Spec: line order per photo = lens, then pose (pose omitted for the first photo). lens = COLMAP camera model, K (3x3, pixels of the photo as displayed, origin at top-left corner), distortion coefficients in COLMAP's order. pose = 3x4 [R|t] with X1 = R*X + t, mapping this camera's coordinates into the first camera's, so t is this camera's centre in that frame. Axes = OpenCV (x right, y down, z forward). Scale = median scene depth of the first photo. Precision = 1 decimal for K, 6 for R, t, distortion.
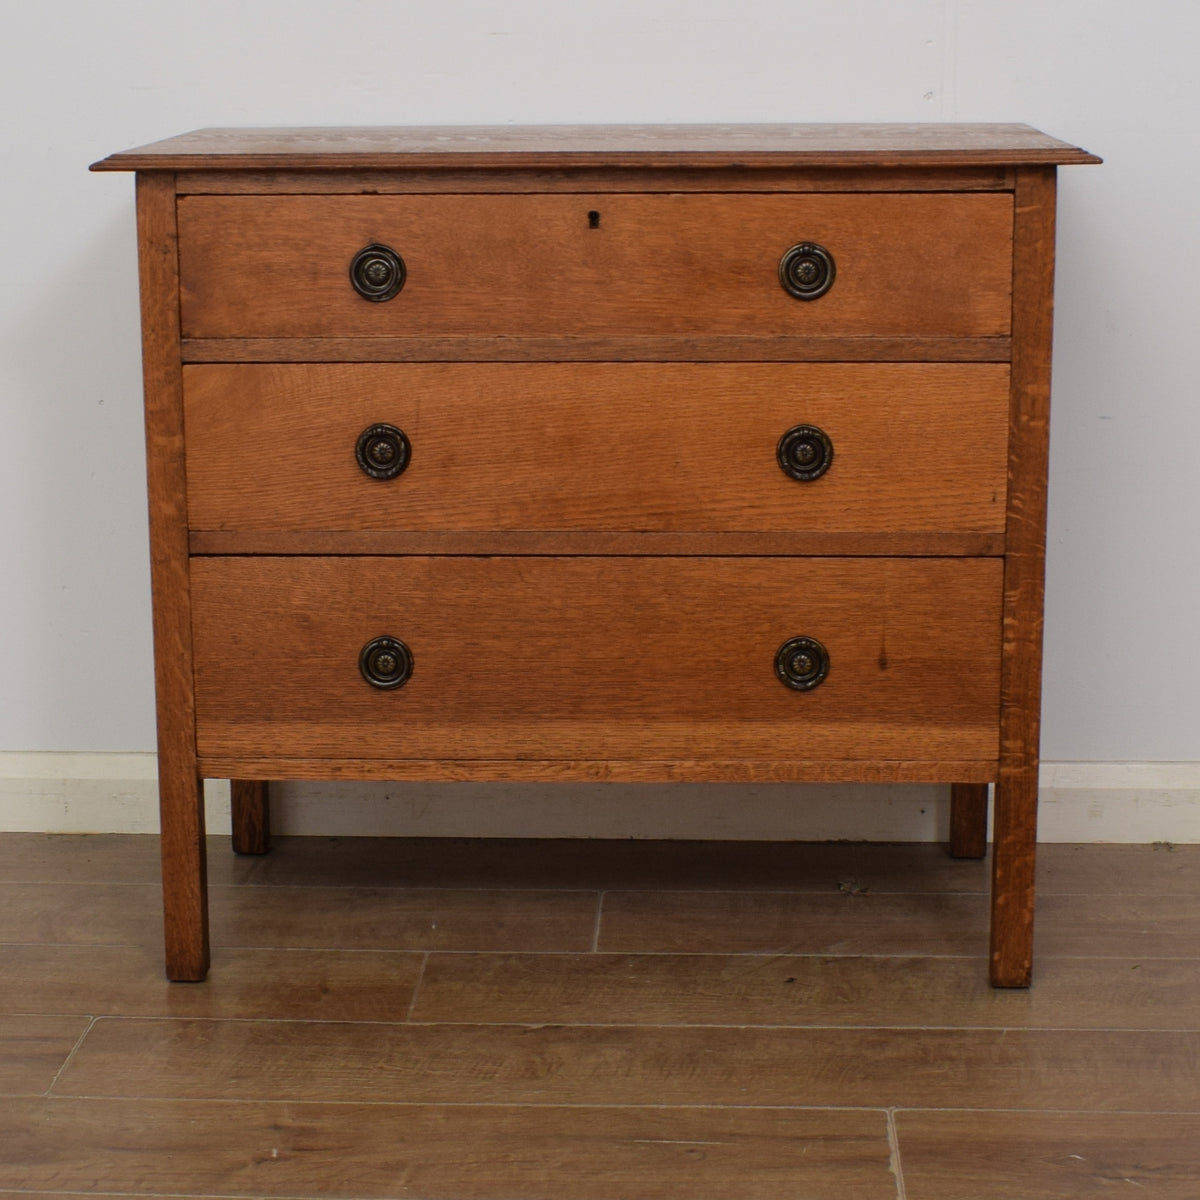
lens RADIAL K [[2702.4, 0, 586.7], [0, 2702.4, 599.6], [0, 0, 1]] dist [-0.100676, 0.122456]
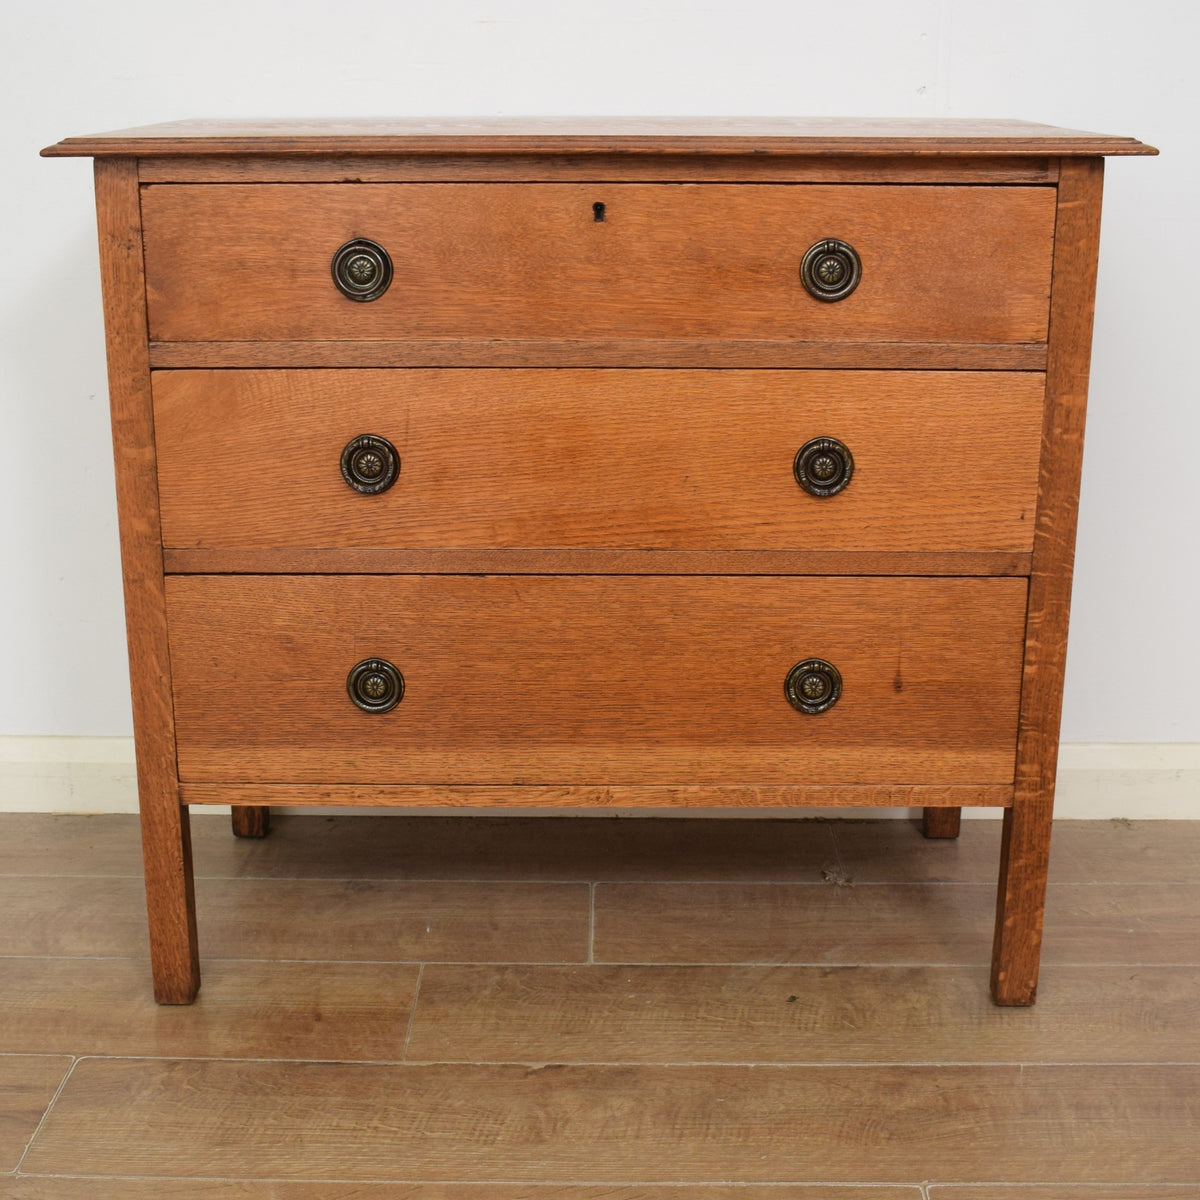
lens RADIAL K [[1830.5, 0, 595.5], [0, 1830.5, 651.5], [0, 0, 1]] dist [-0.084631, -0.050760]
pose [[0.999202, -0.003669, 0.039777, -0.023093], [0.000245, 0.996315, 0.085764, -0.044429], [-0.039945, -0.085686, 0.995521, 0.365130]]
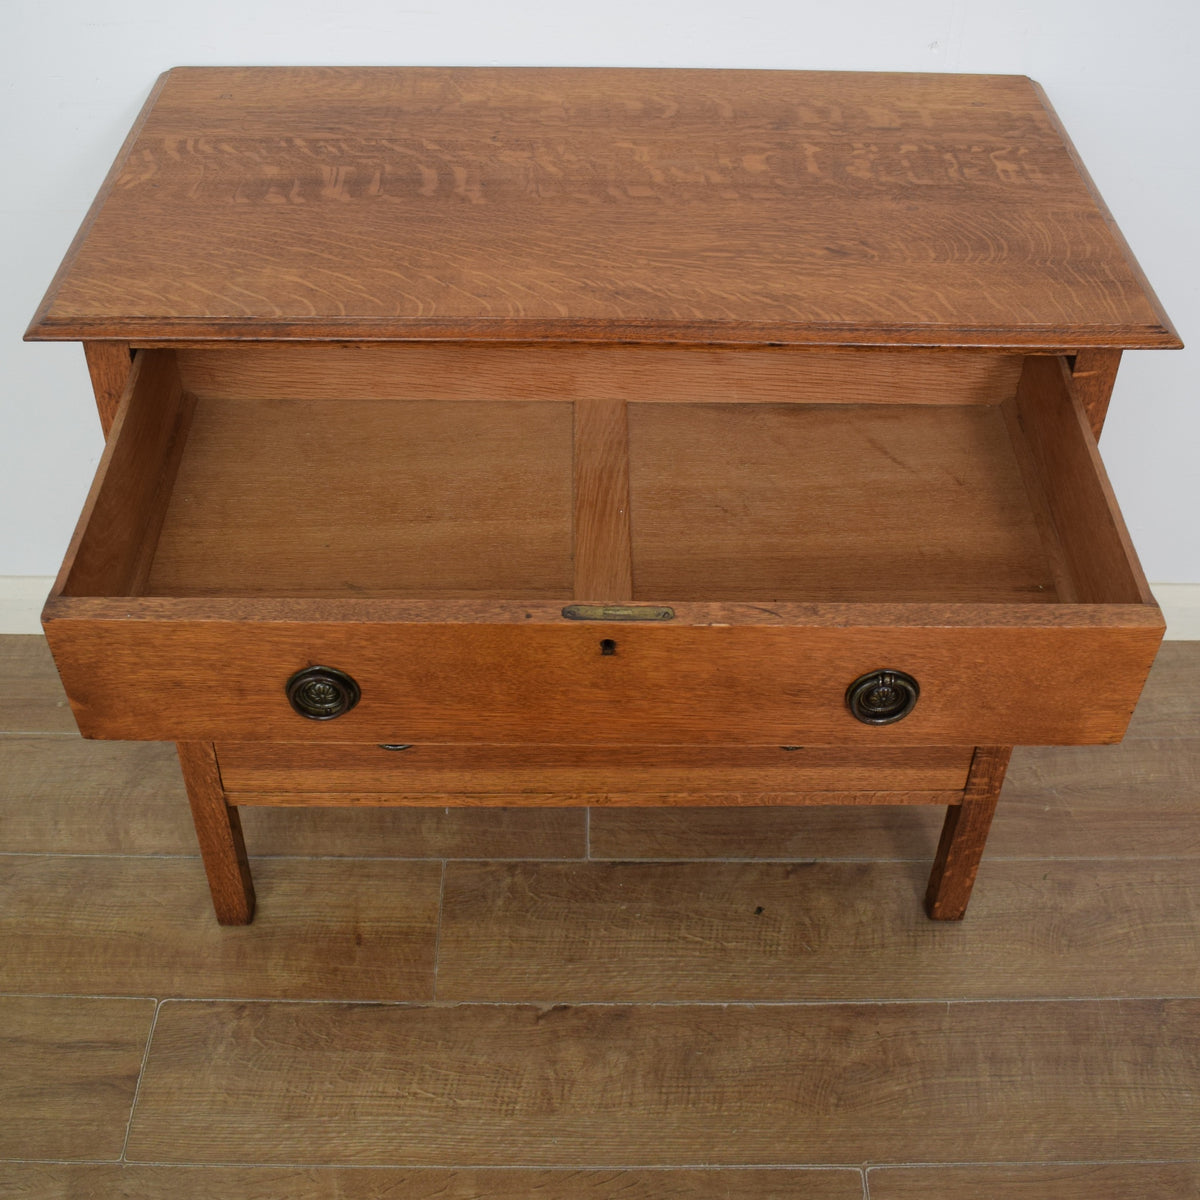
lens RADIAL K [[1523.3, 0, 600.7], [0, 1523.3, 522.7], [0, 0, 1]] dist [-0.094393, 0.002577]
pose [[0.998005, -0.020089, 0.059851, -0.029706], [-0.008847, 0.894164, 0.447652, -0.315568], [-0.062510, -0.447289, 0.892203, 0.517231]]
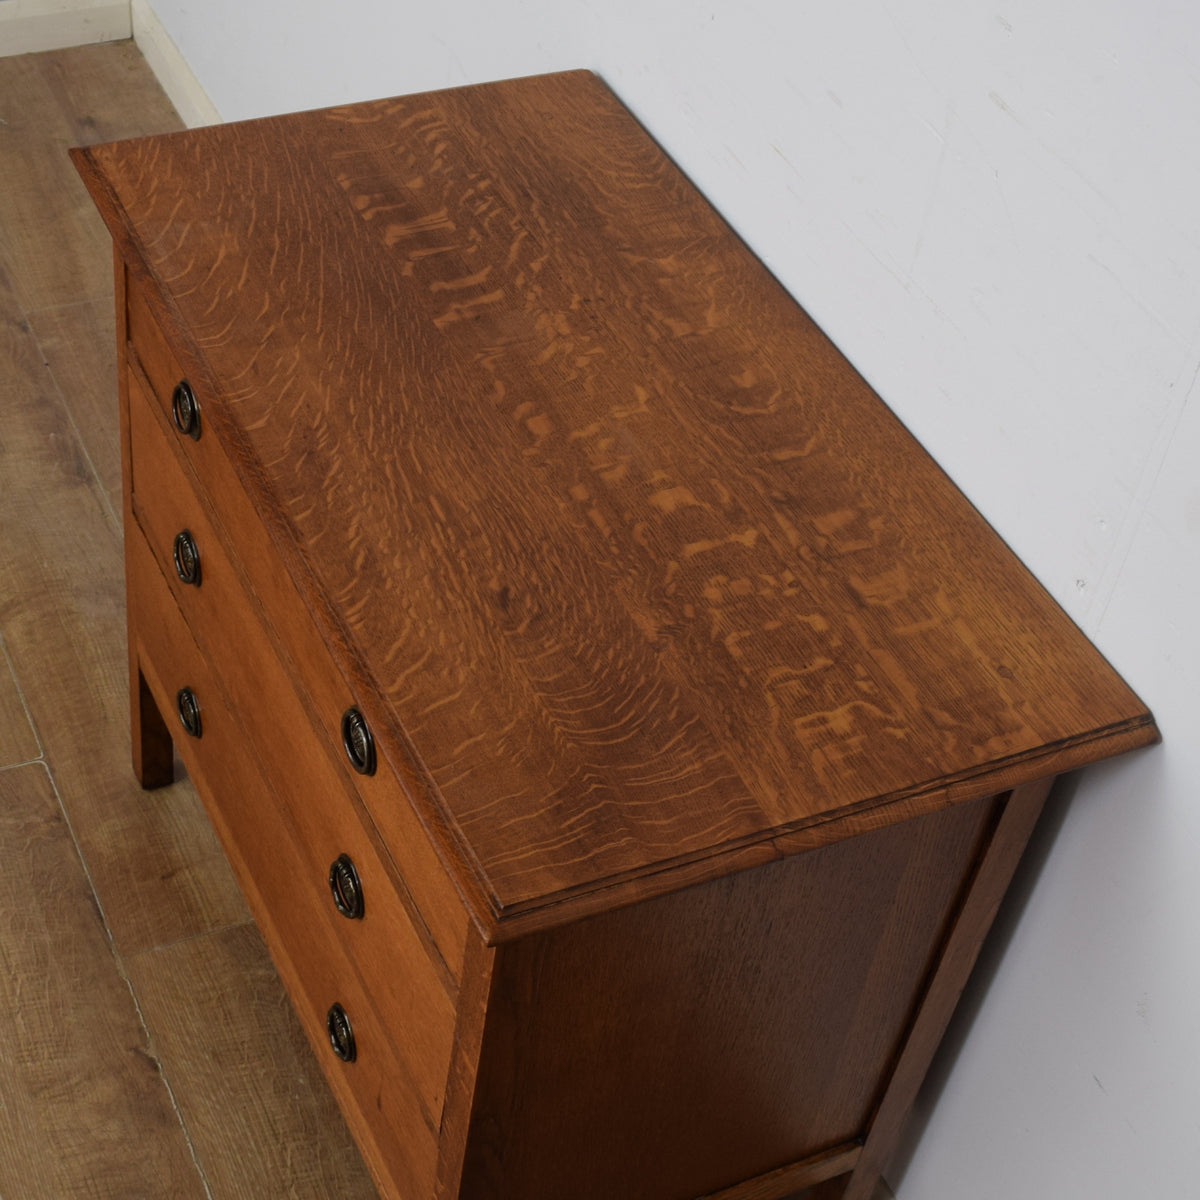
lens RADIAL K [[2053.1, 0, 494.6], [0, 2053.1, 648.3], [0, 0, 1]] dist [-0.065246, -0.101885]
pose [[0.448225, 0.666905, -0.595258, 0.426827], [-0.286921, 0.737994, 0.610771, -0.505725], [0.846623, -0.102971, 0.522136, 0.705348]]
